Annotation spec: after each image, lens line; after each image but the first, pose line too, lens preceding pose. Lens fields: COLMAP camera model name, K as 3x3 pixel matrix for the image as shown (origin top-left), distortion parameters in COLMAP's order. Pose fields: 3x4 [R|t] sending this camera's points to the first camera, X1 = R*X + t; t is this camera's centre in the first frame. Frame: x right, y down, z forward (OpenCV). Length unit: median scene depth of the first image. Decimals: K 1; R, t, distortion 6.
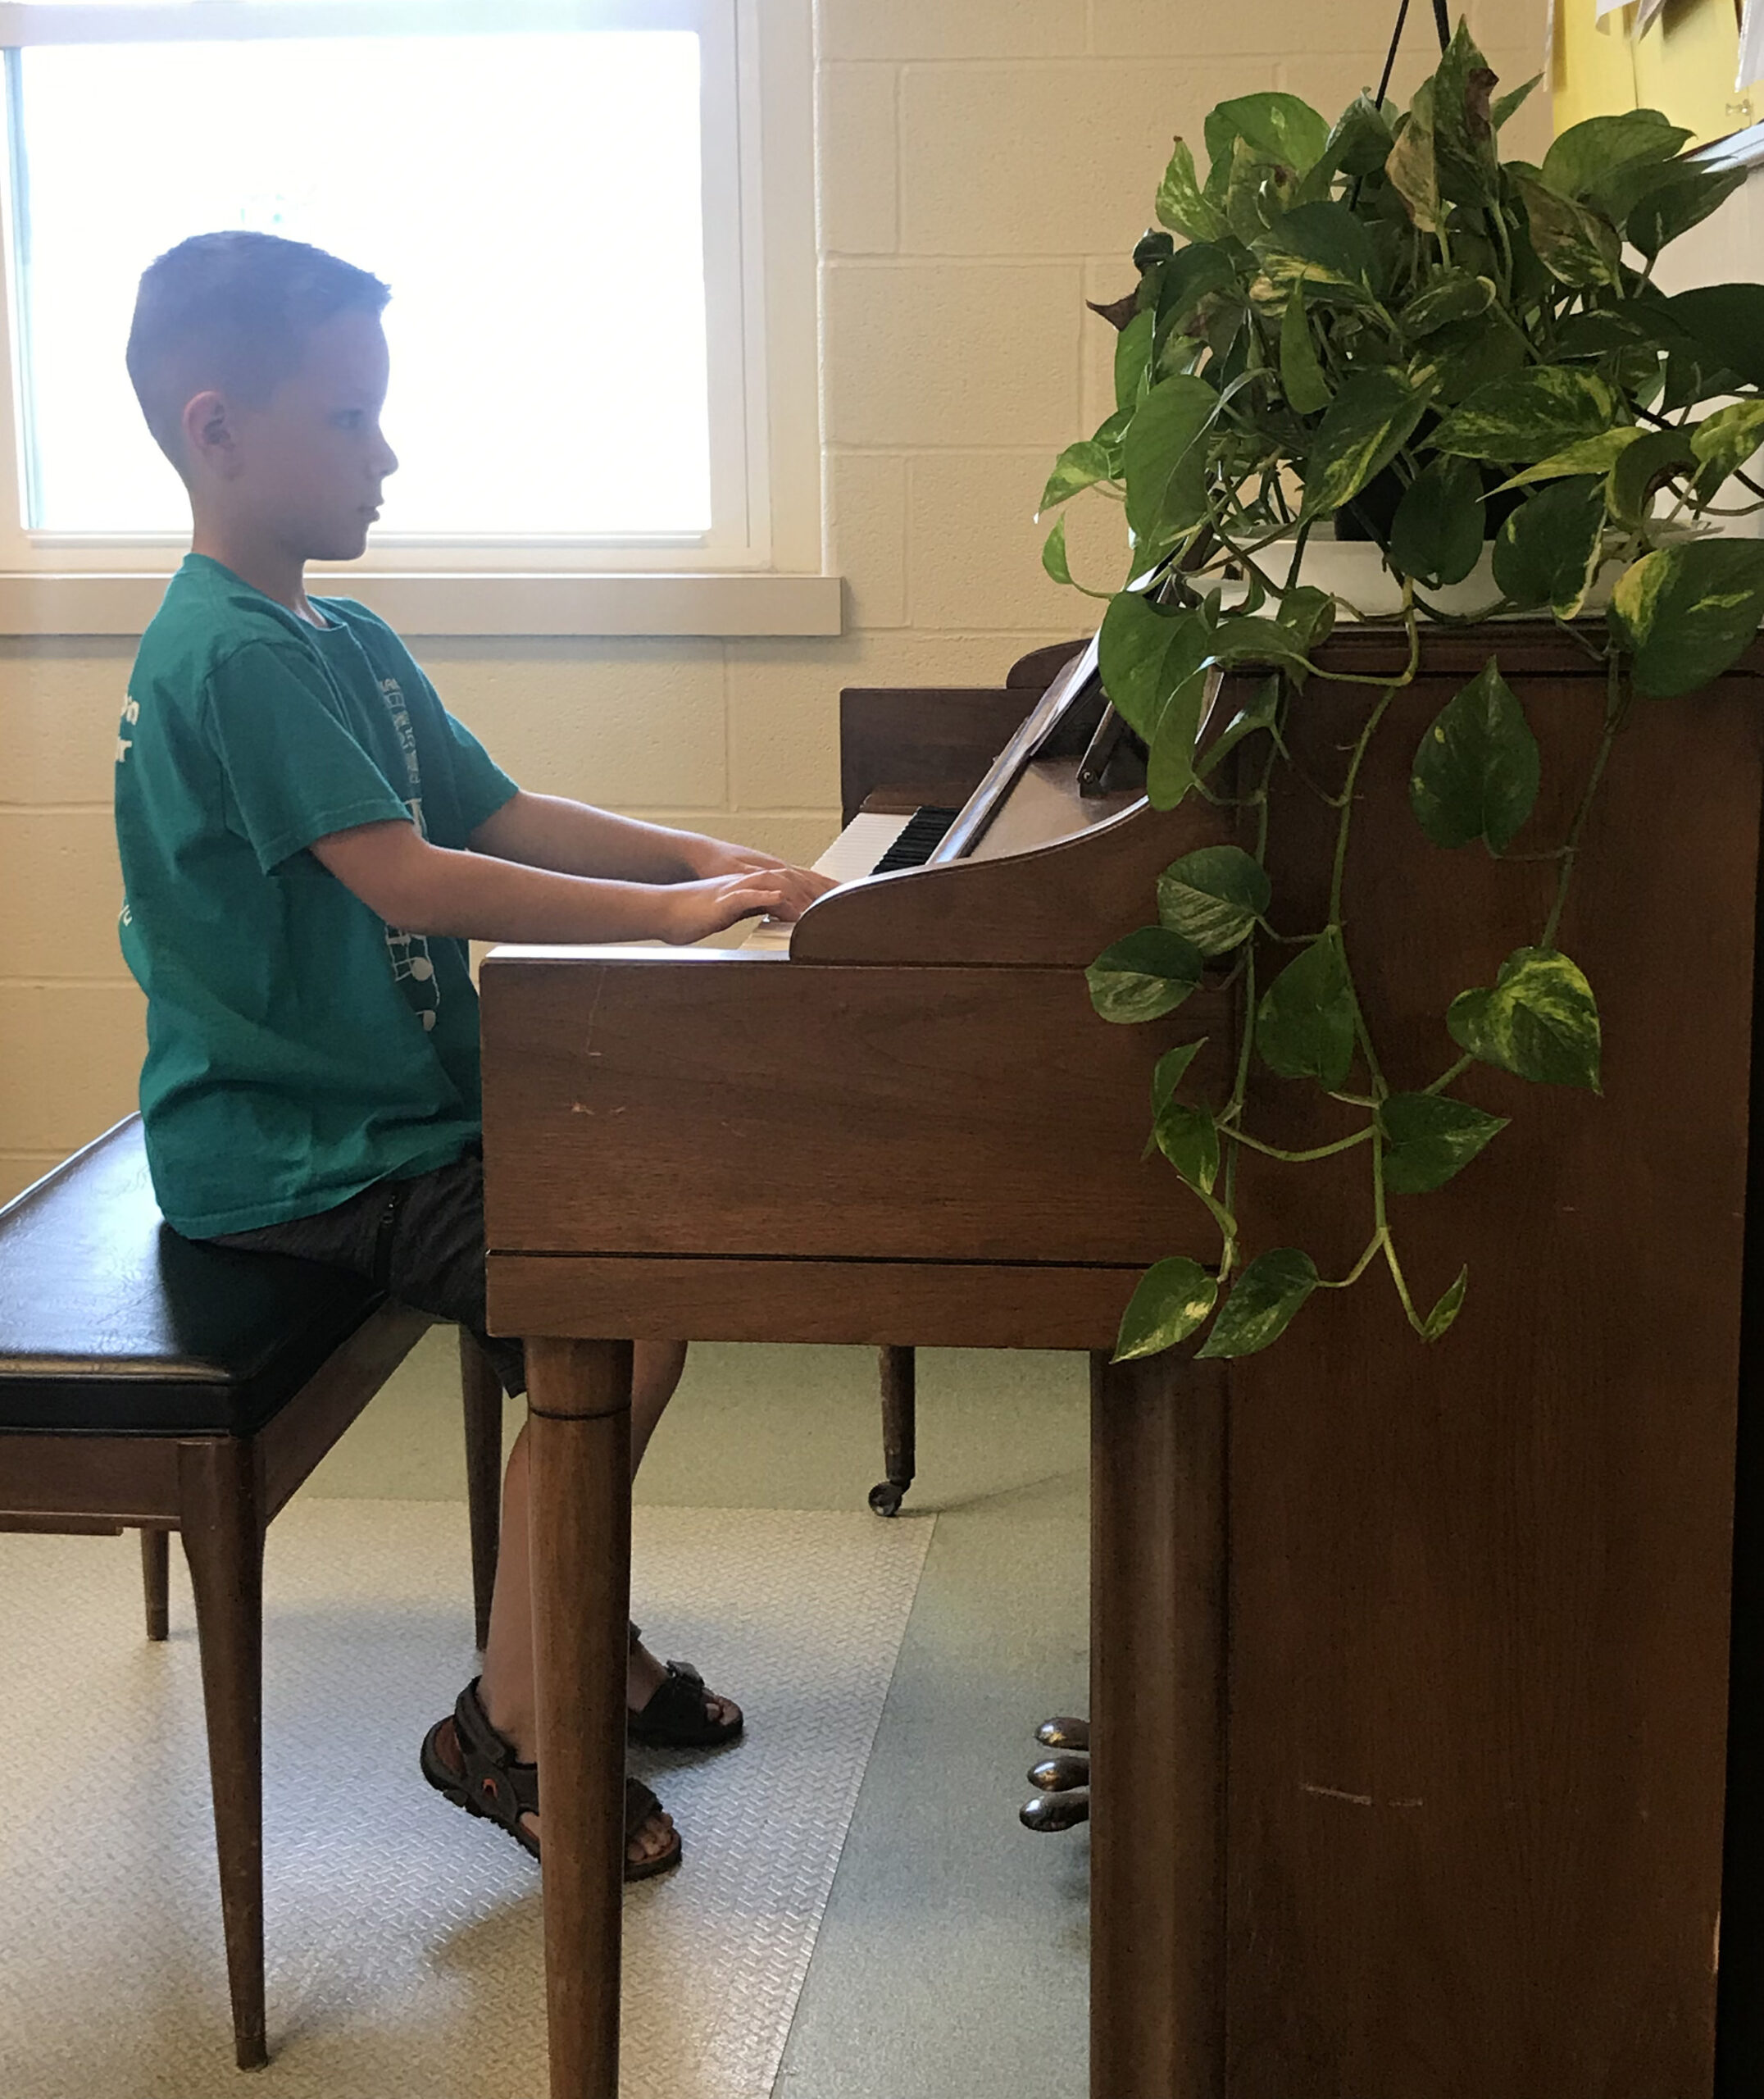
lens RADIAL K [[2938.9, 0, 884.8], [0, 2938.9, 950.3], [0, 0, 1]] dist [0.110304, 0.000000]
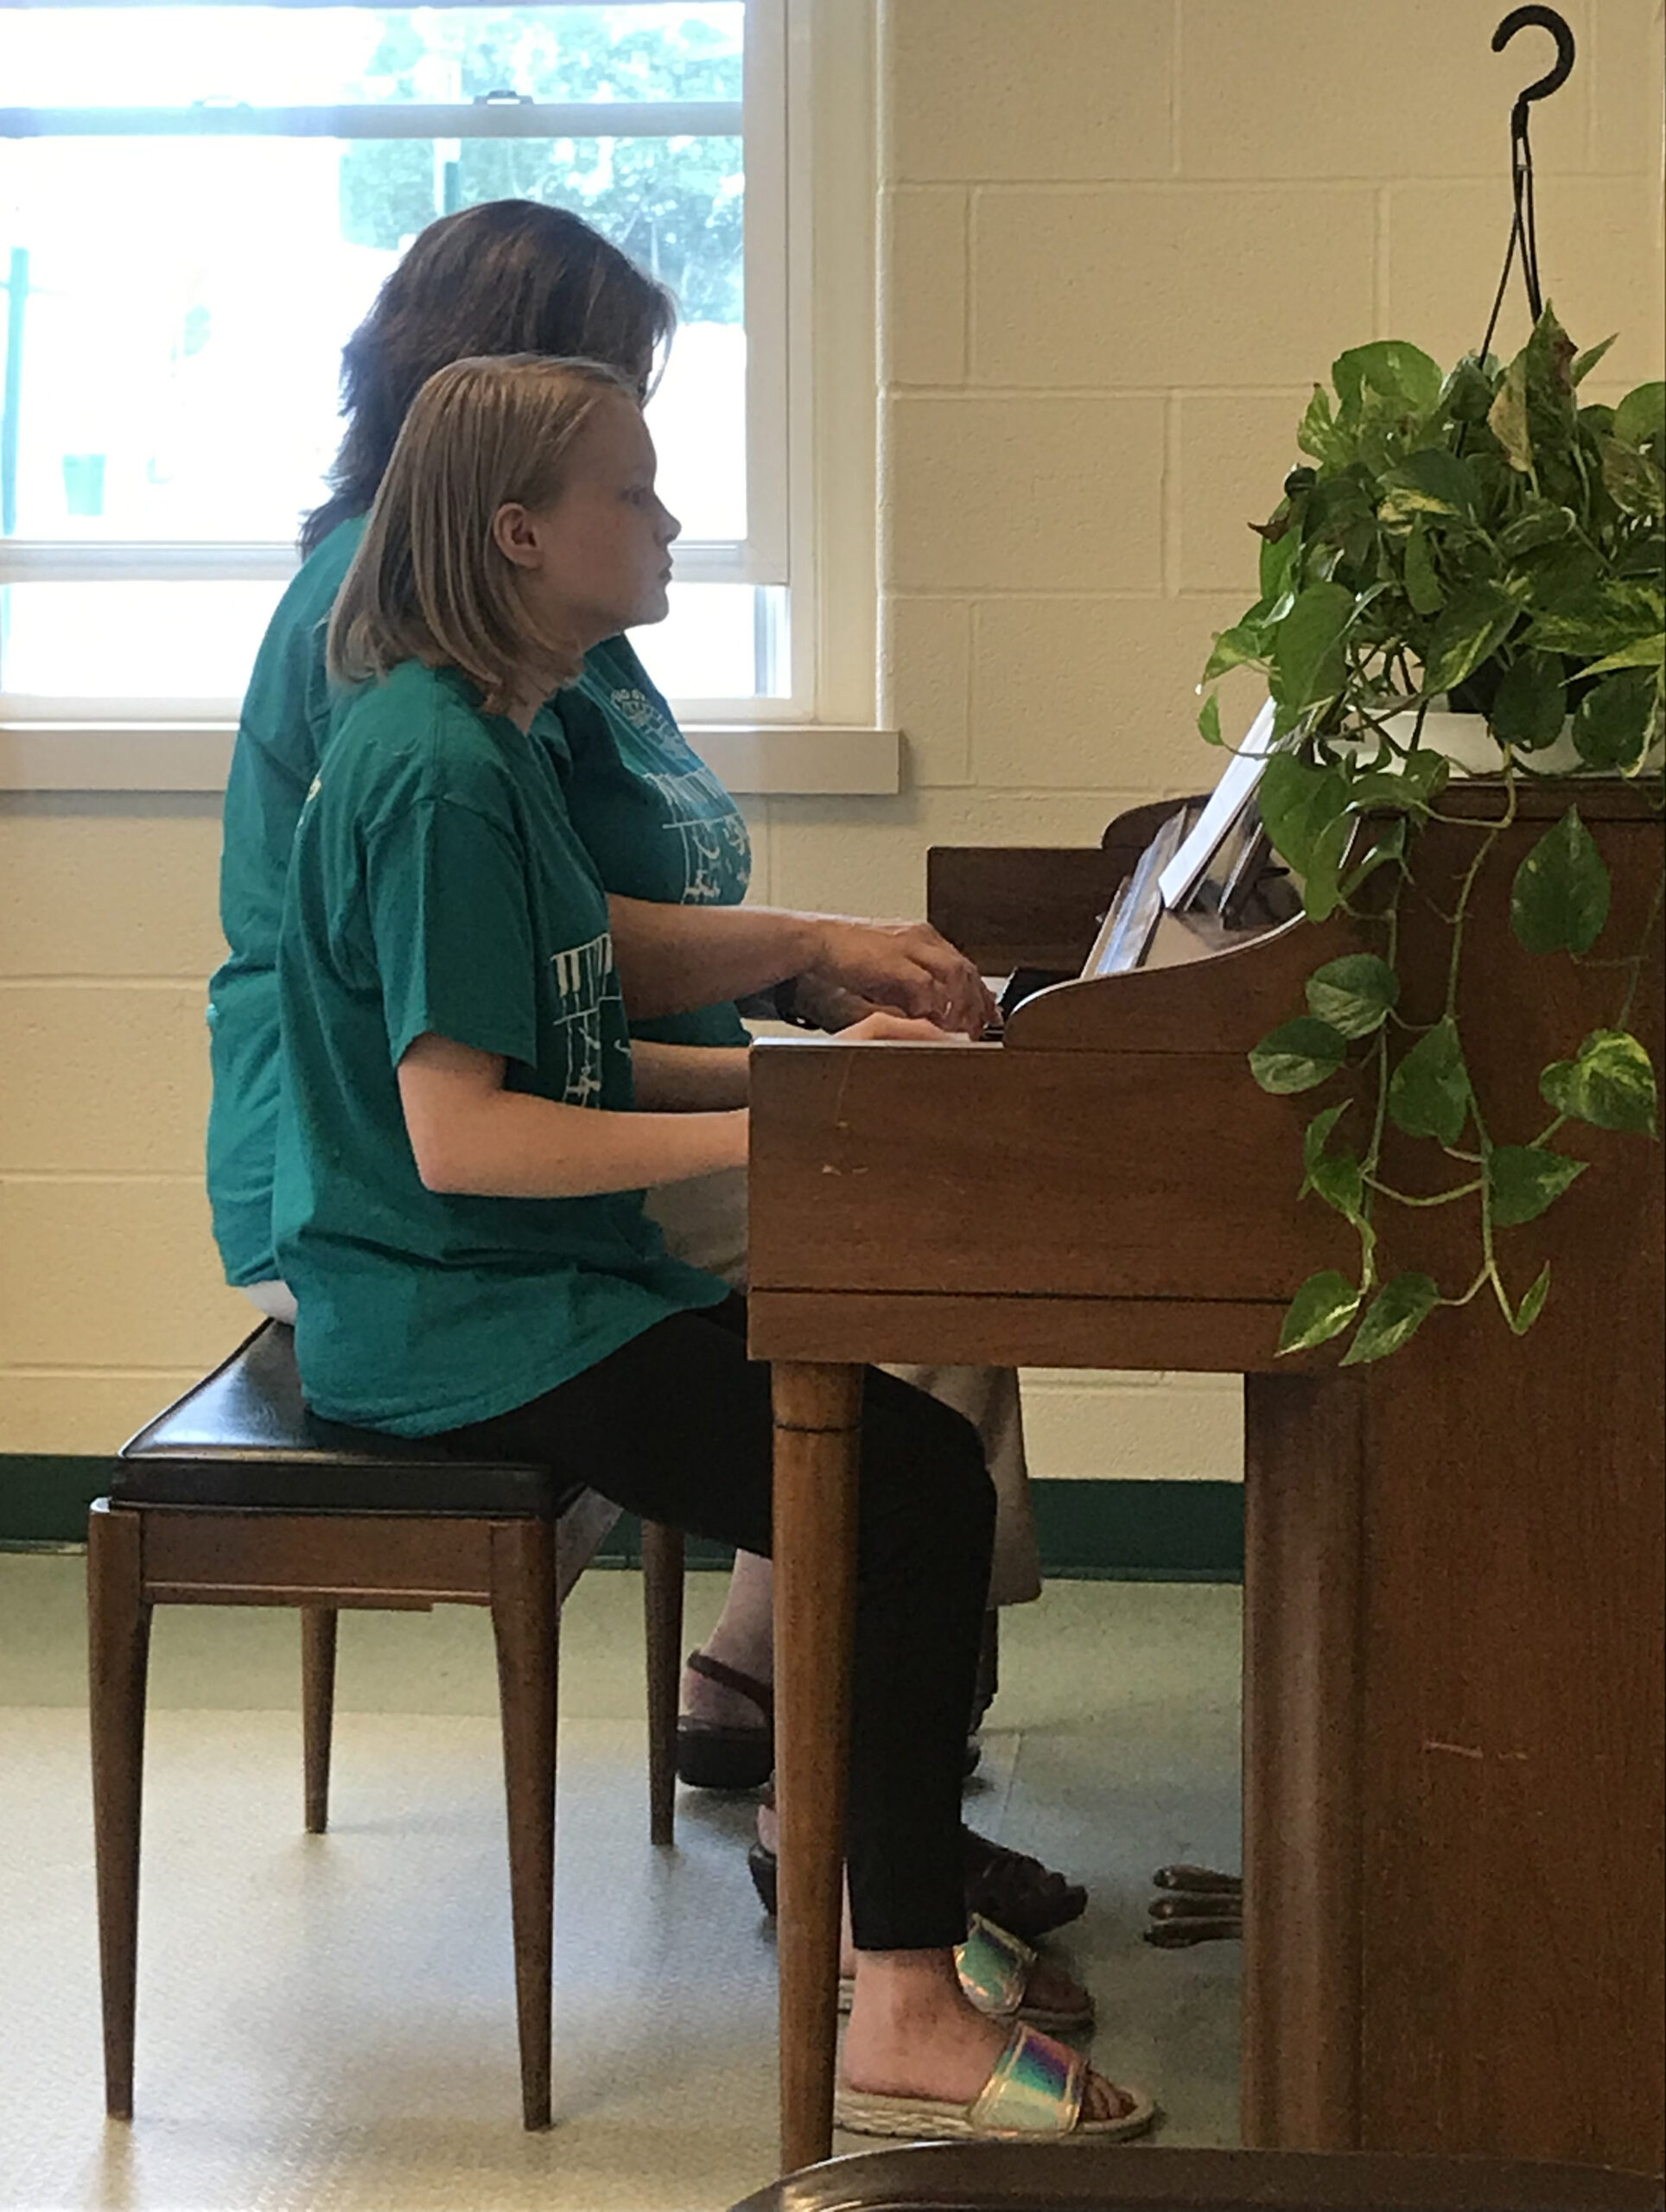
lens RADIAL K [[4495.5, 0, 723.9], [0, 4495.5, 957.6], [0, 0, 1]] dist [0.186634, 0.000000]
pose [[0.999963, 0.006812, -0.005279, -0.135254], [-0.007179, 0.997303, -0.073040, 0.100395], [0.004767, 0.073075, 0.997315, -0.850088]]
